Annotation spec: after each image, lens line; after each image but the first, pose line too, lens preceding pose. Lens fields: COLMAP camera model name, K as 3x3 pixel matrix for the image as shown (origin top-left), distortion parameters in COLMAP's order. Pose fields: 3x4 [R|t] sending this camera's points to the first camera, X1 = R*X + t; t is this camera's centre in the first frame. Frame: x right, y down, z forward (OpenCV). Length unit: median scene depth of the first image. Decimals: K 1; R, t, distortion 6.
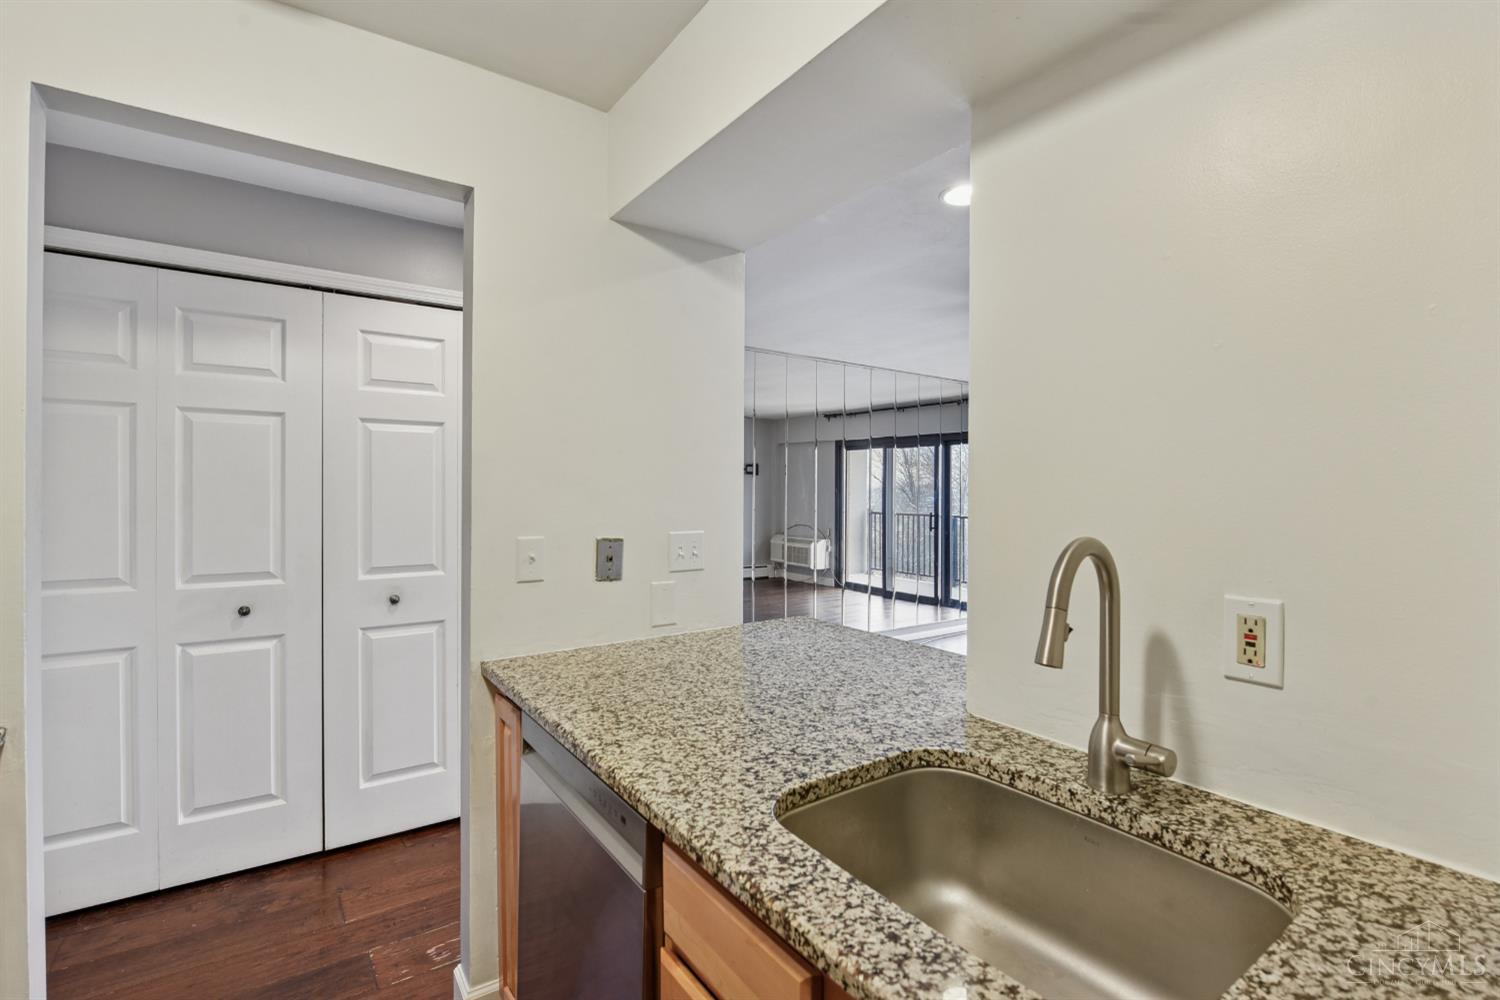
lens RADIAL K [[695.5, 0, 768.5], [0, 695.5, 494.9], [0, 0, 1]] dist [-0.005643, -0.001393]
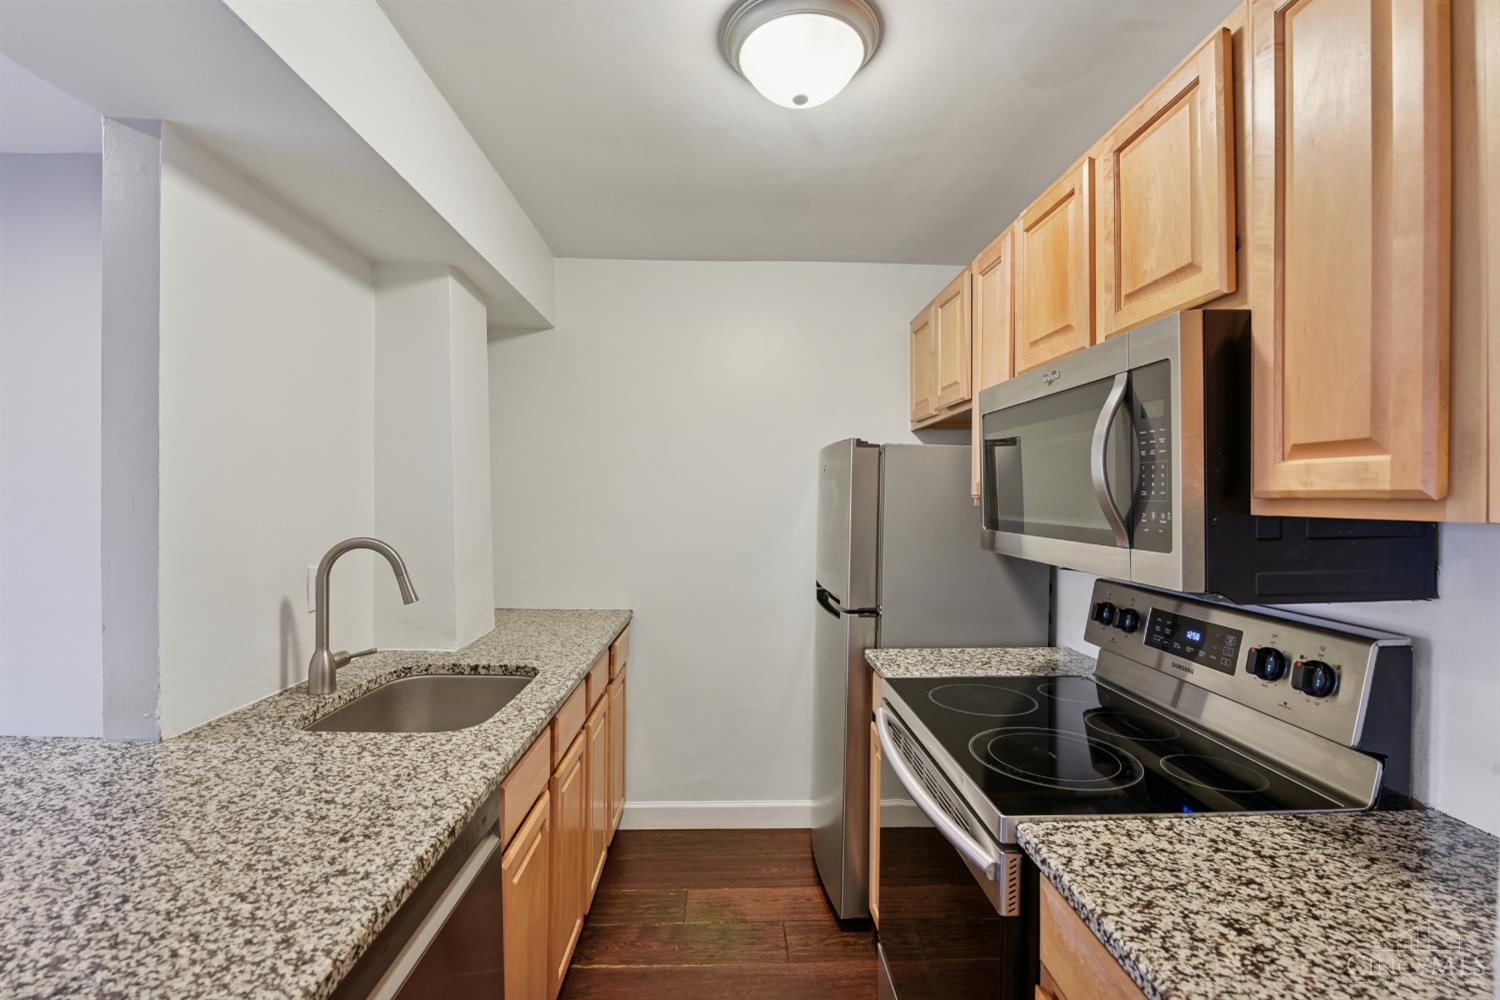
lens RADIAL K [[695.5, 0, 753.0], [0, 695.5, 491.4], [0, 0, 1]] dist [-0.005643, -0.001393]
pose [[-0.832474, -0.012702, 0.553919, -0.686448], [-0.012262, 0.999915, 0.004501, -0.037550], [-0.553928, -0.003045, -0.832559, 0.989374]]
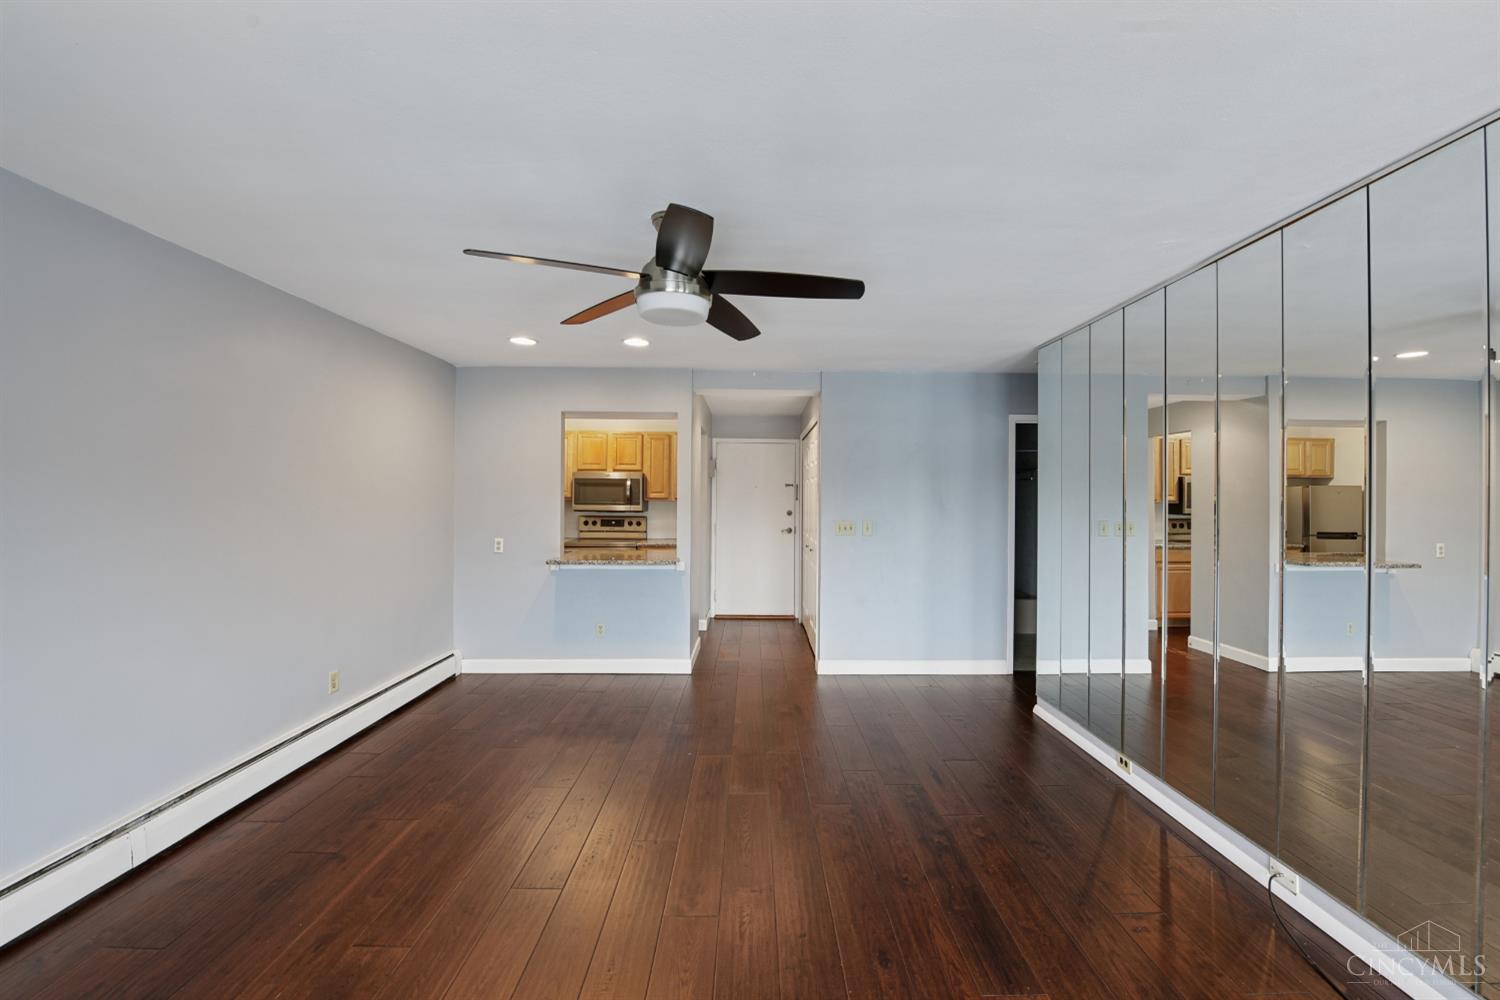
lens RADIAL K [[608.4, 0, 775.9], [0, 608.4, 501.7], [0, 0, 1]] dist [-0.011957, -0.002856]
pose [[-0.556235, -0.003112, -0.831019, 1.848478], [-0.016415, 0.999839, 0.007243, -0.051927], [0.830863, 0.017670, -0.556197, 2.965934]]
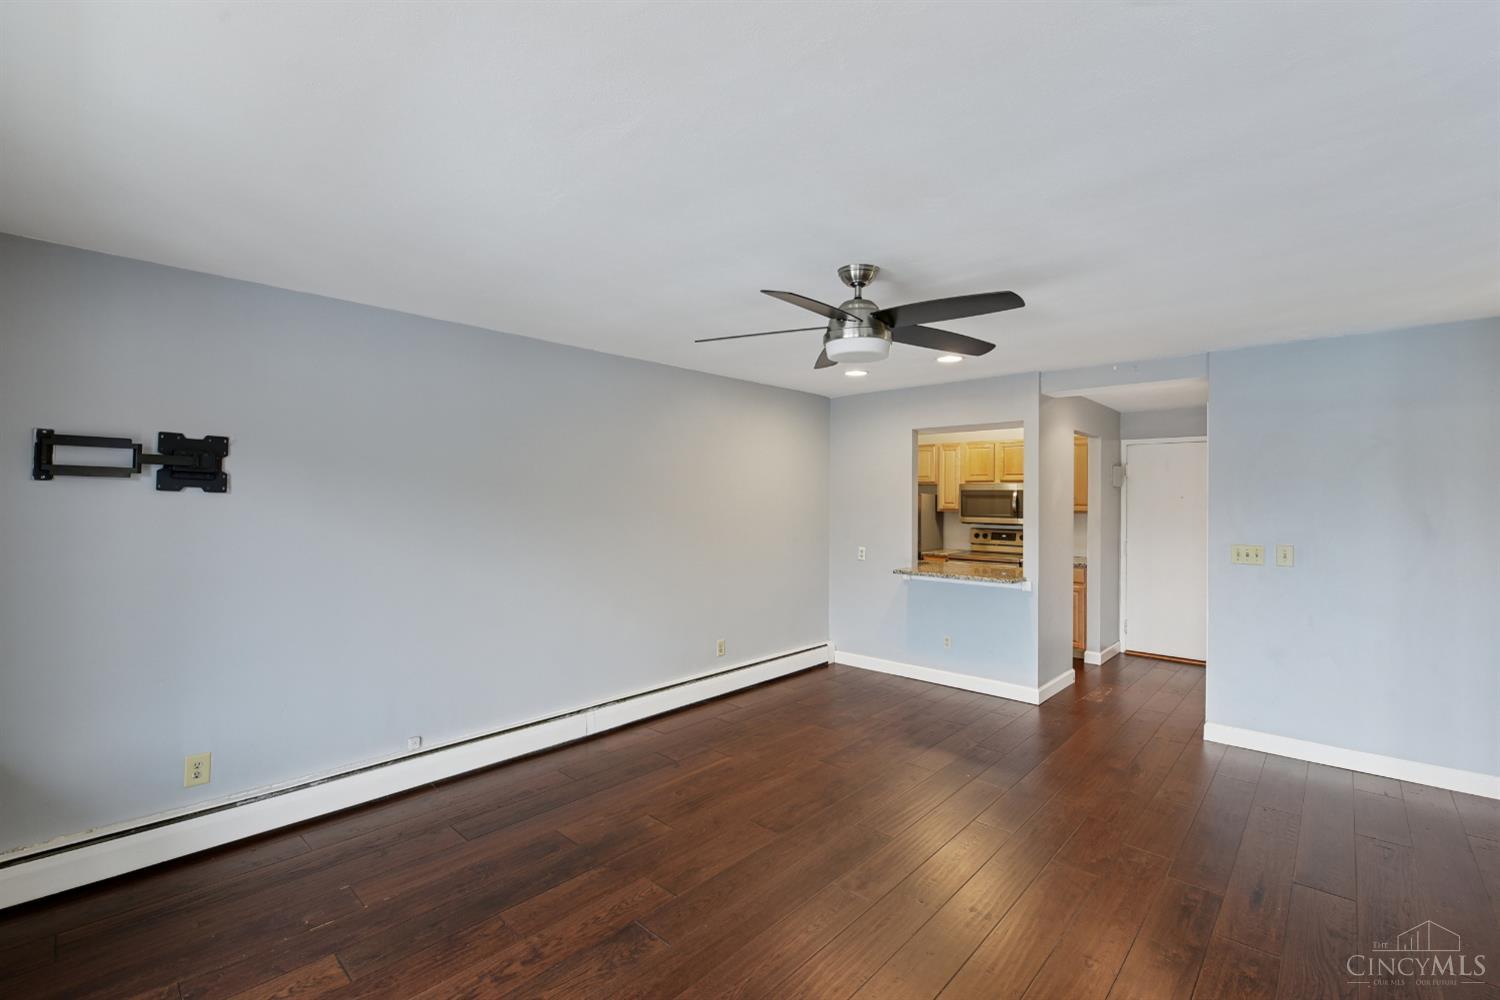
lens RADIAL K [[664.1, 0, 779.4], [0, 664.1, 498.4], [0, 0, 1]] dist [-0.005881, -0.002396]
pose [[-0.973002, -0.014797, -0.230322, 1.477116], [-0.016017, 0.999866, 0.003431, -0.091725], [0.230241, 0.007028, -0.973108, 3.519711]]
